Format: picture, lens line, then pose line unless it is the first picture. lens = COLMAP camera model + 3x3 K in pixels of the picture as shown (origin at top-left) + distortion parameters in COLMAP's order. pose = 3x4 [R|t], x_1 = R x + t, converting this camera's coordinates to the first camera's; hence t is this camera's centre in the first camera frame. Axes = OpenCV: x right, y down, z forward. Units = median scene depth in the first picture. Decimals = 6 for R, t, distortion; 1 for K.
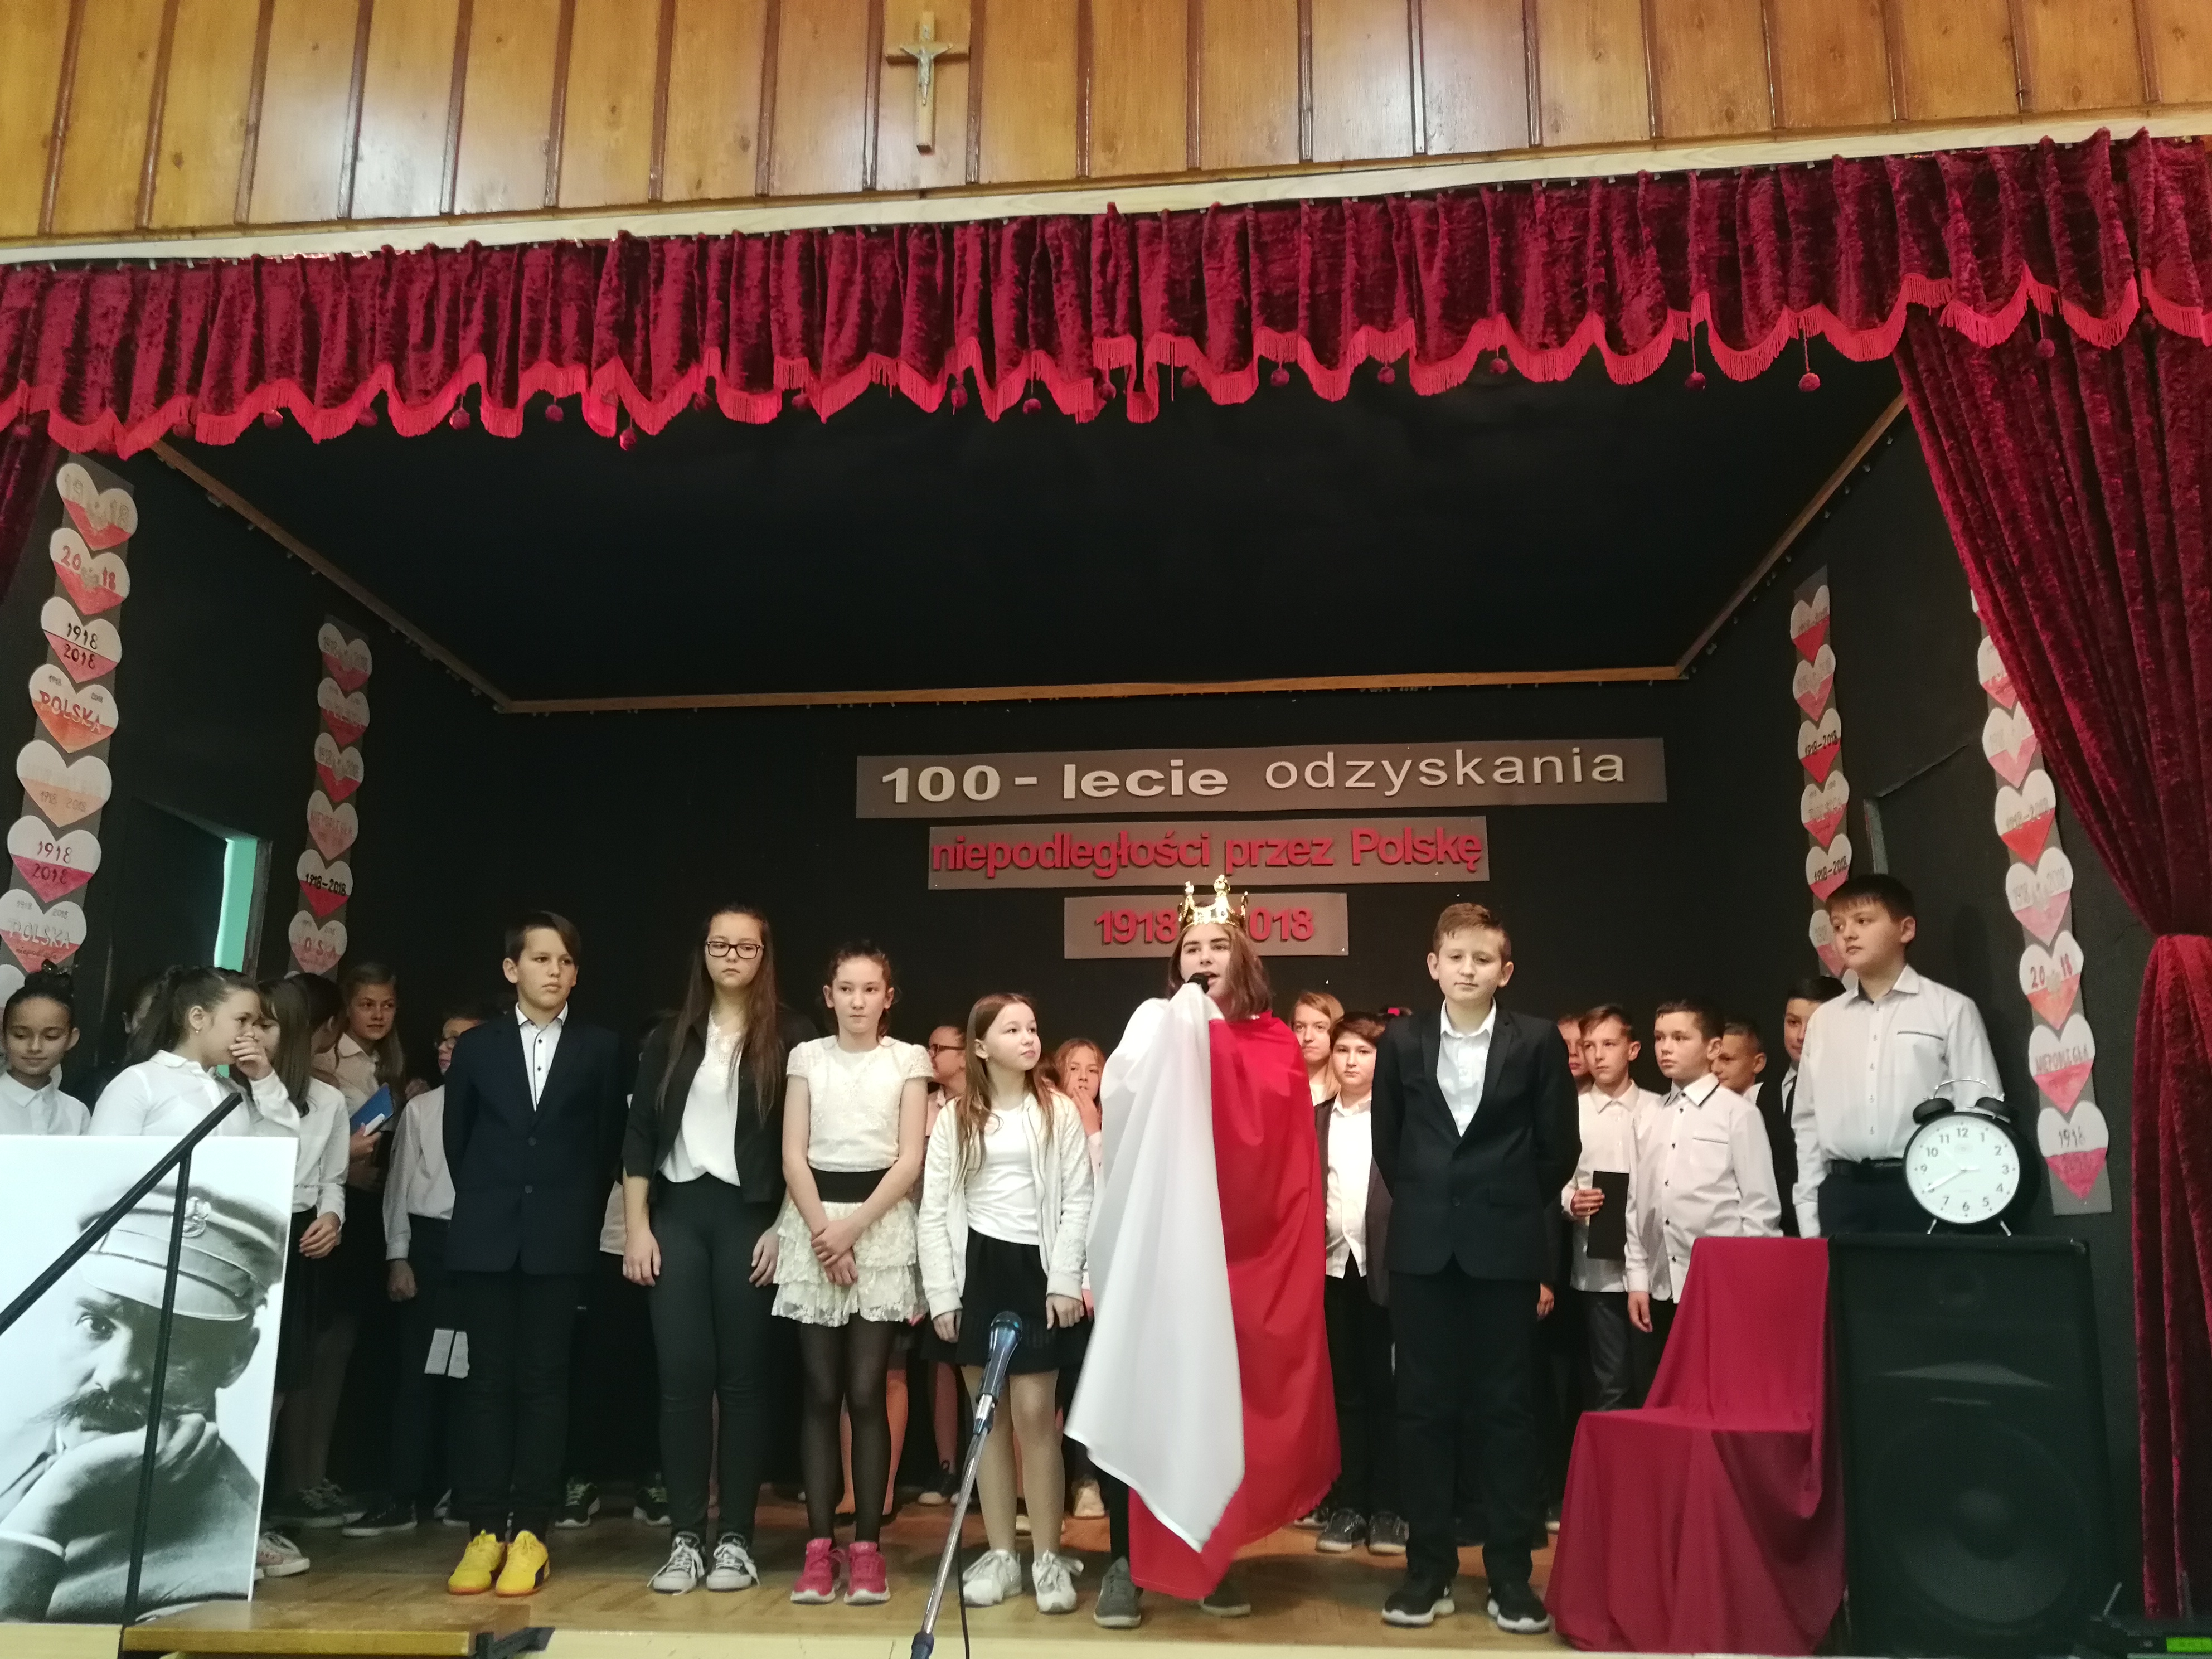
lens RADIAL K [[1824.2, 0, 1065.1], [0, 1824.2, 828.8], [0, 0, 1]] dist [0.042815, -0.016463]
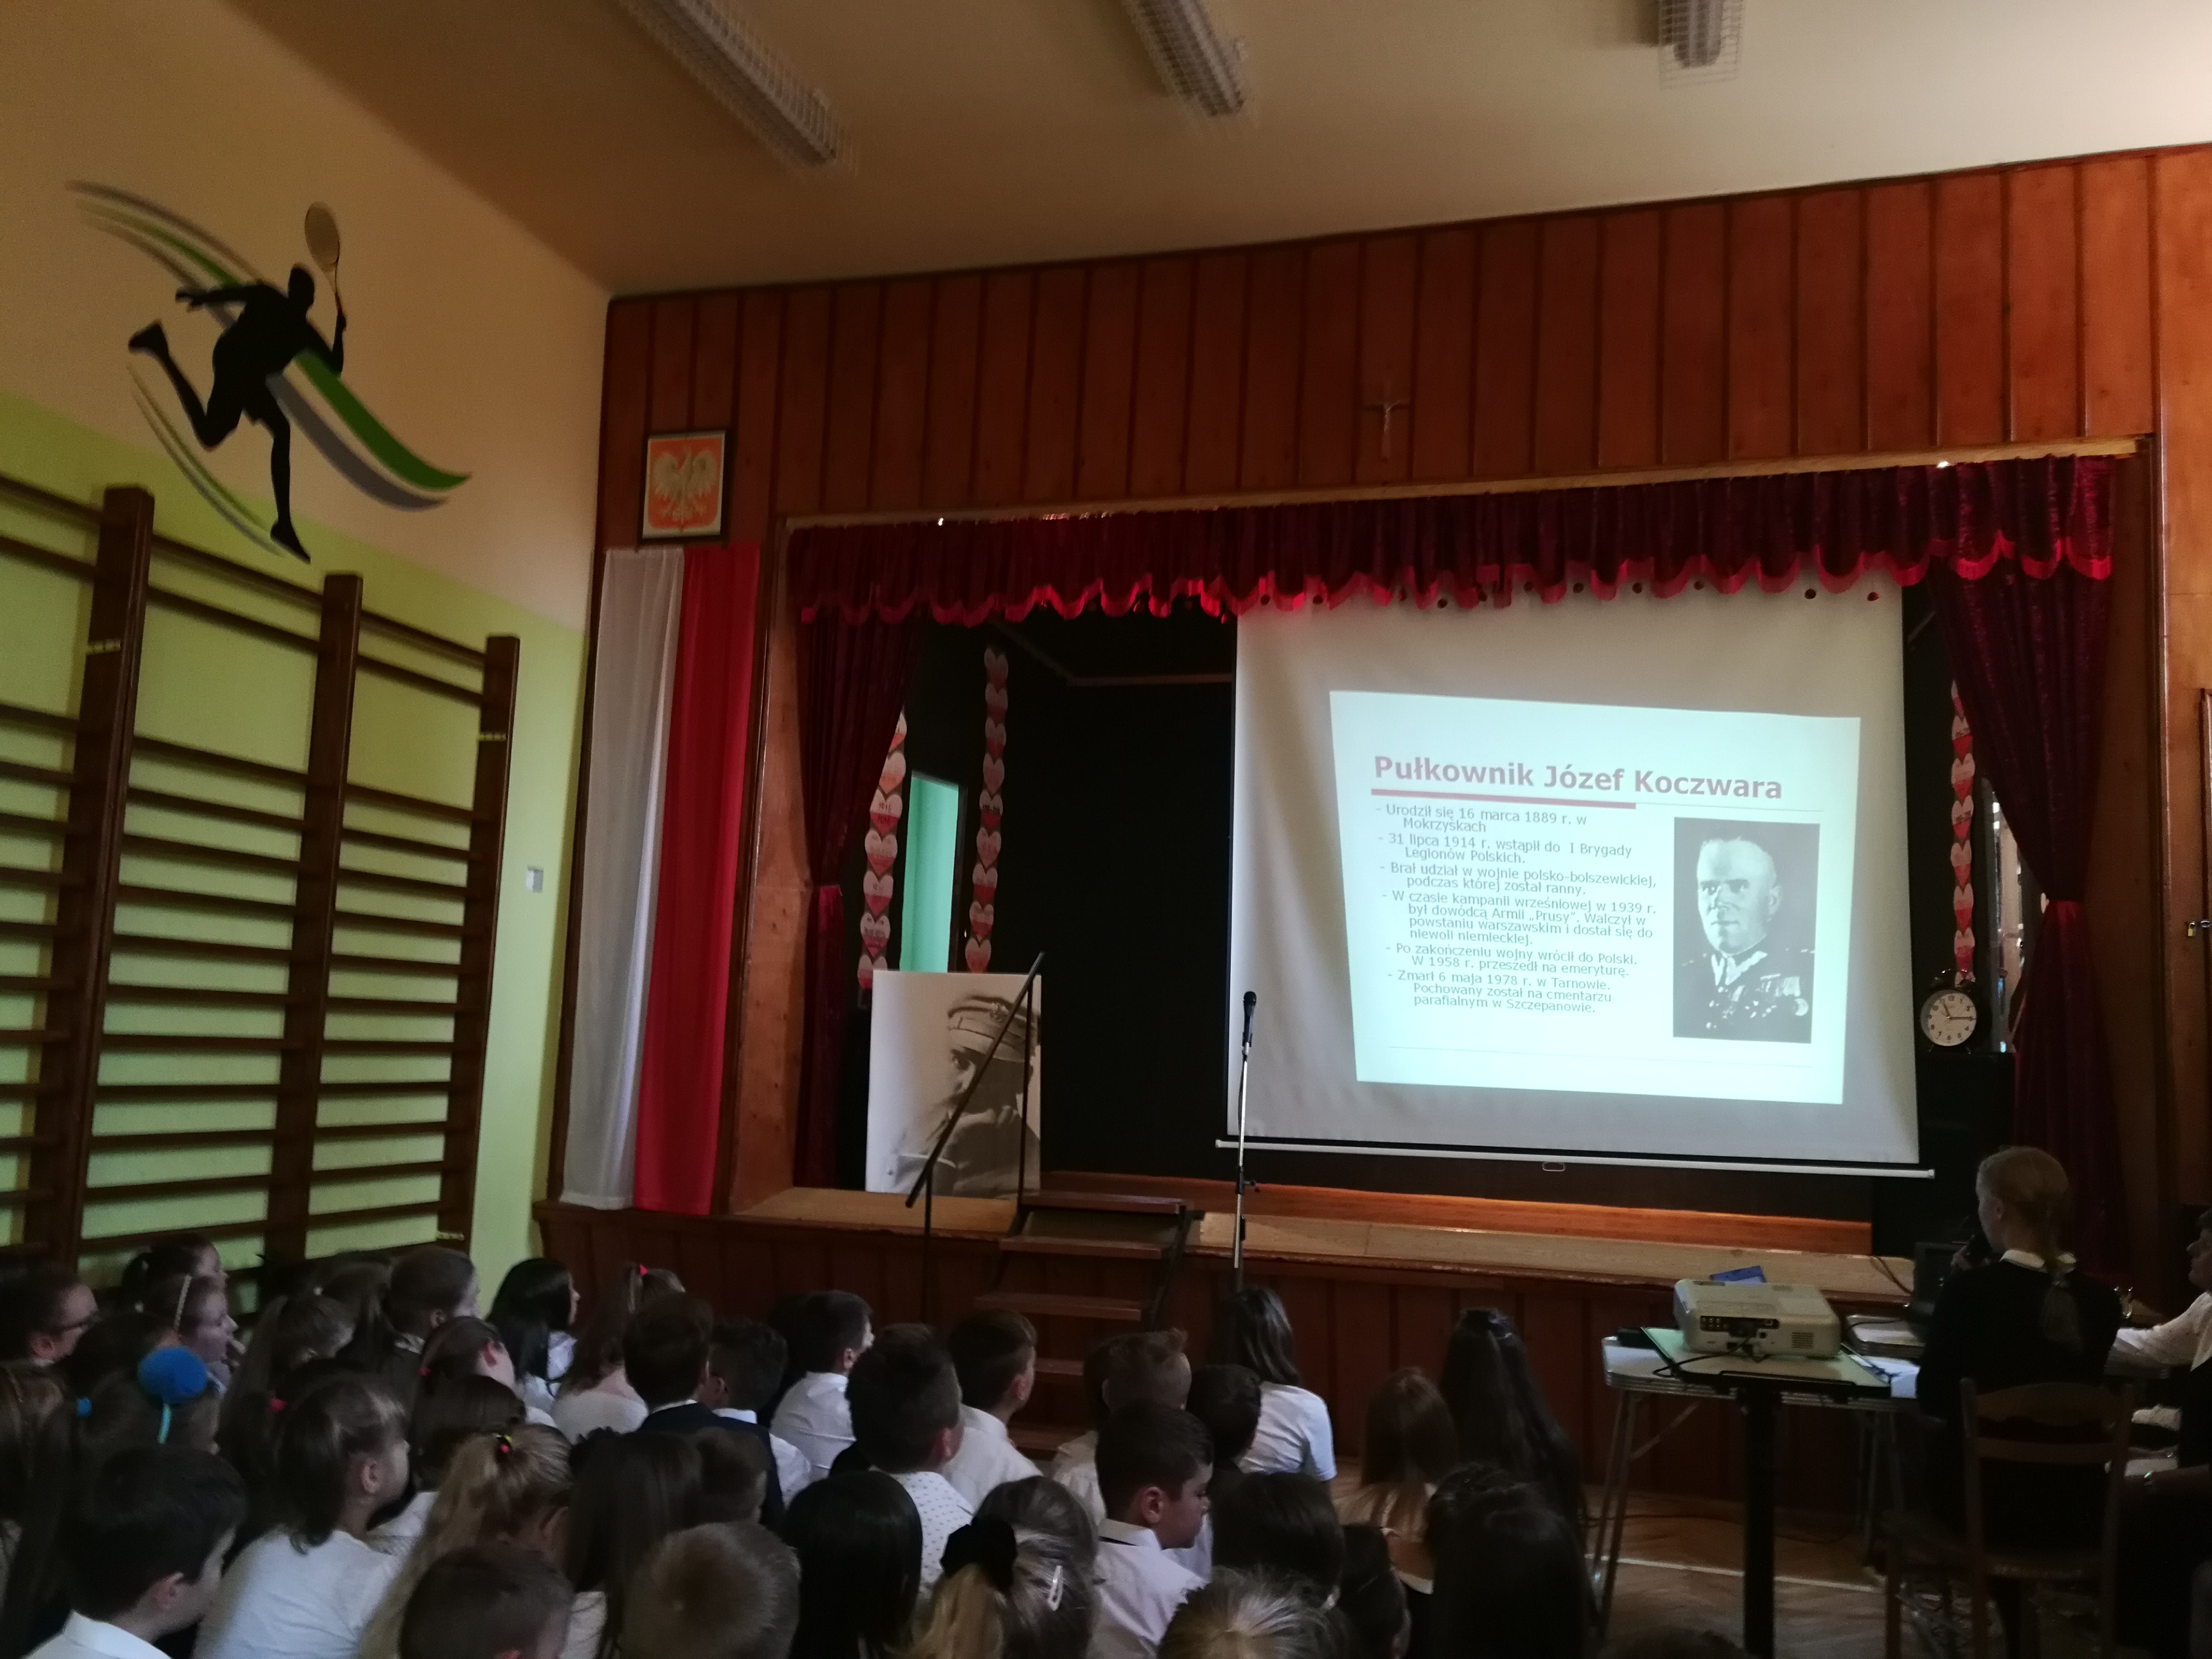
lens RADIAL K [[1824.2, 0, 1103.6], [0, 1824.2, 815.2], [0, 0, 1]] dist [0.042815, -0.016463]
pose [[0.985163, 0.013296, -0.171108, -0.034675], [0.004198, 0.994829, 0.101476, -0.192665], [0.171572, -0.100689, 0.980013, -0.865971]]
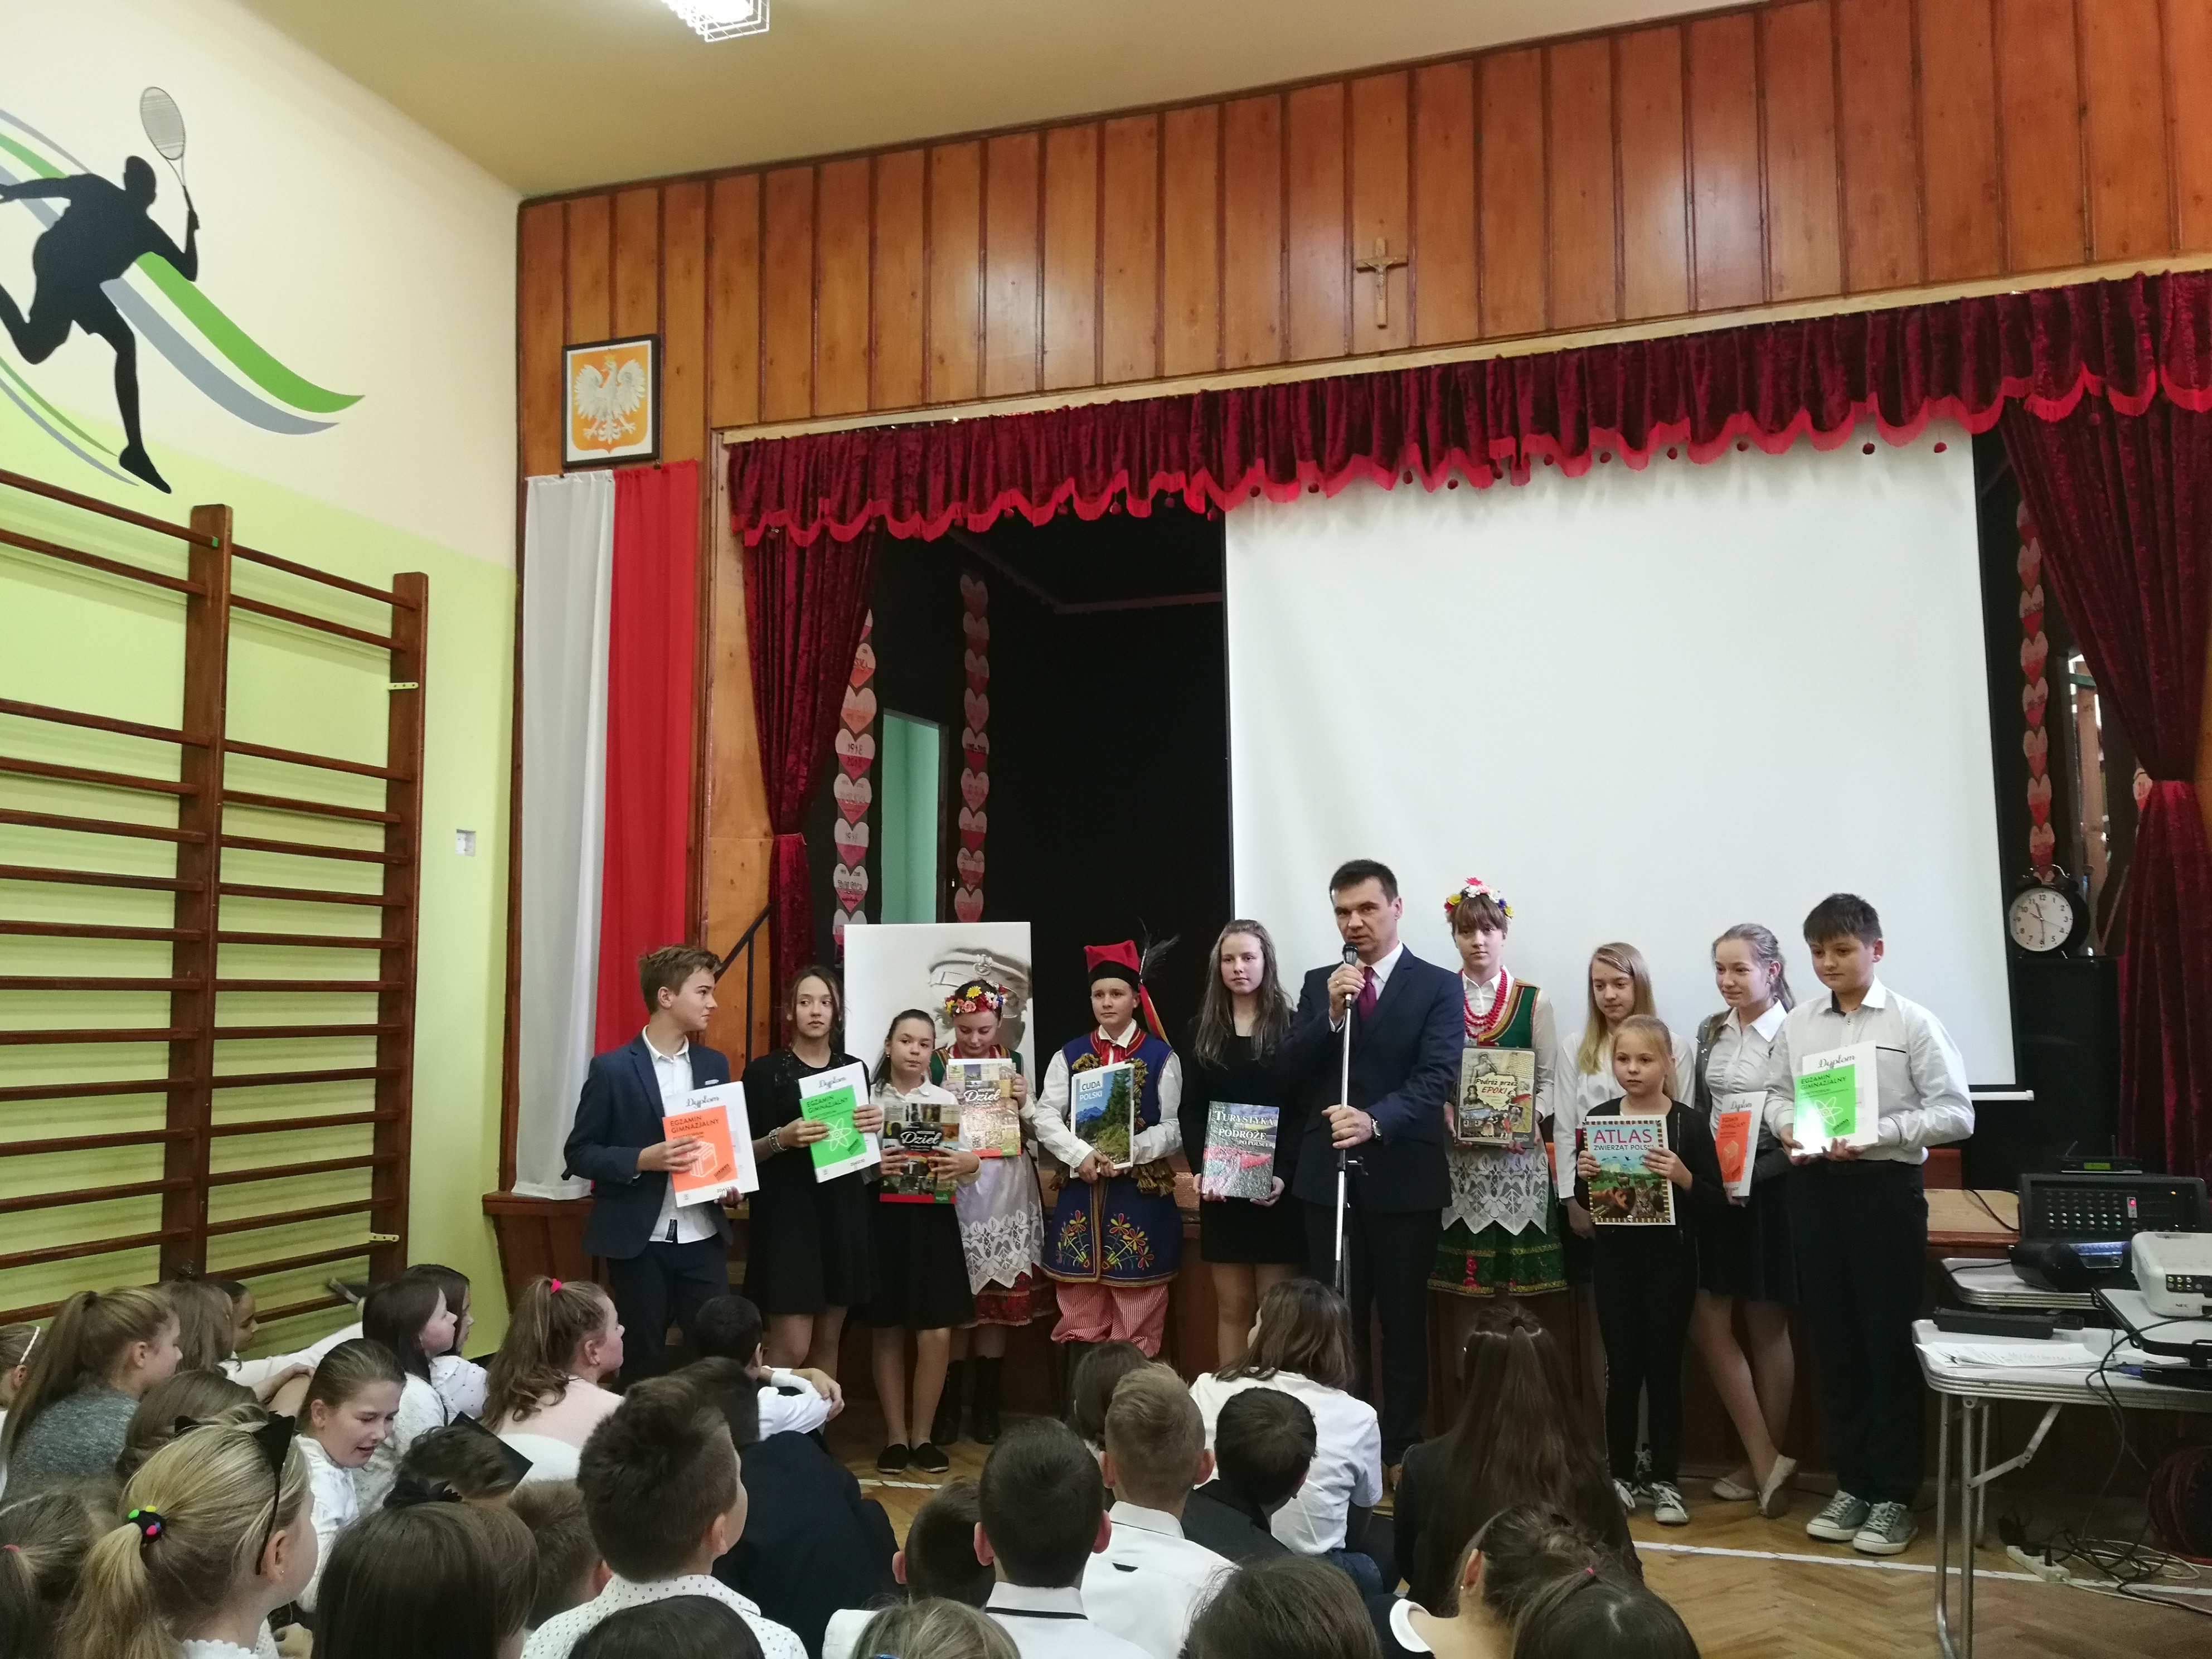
lens RADIAL K [[1824.2, 0, 1108.7], [0, 1824.2, 821.6], [0, 0, 1]] dist [0.042815, -0.016463]
pose [[0.982826, -0.029109, -0.182226, -0.029306], [0.053195, 0.990254, 0.128716, -0.146800], [0.176703, -0.136199, 0.974795, -0.689553]]
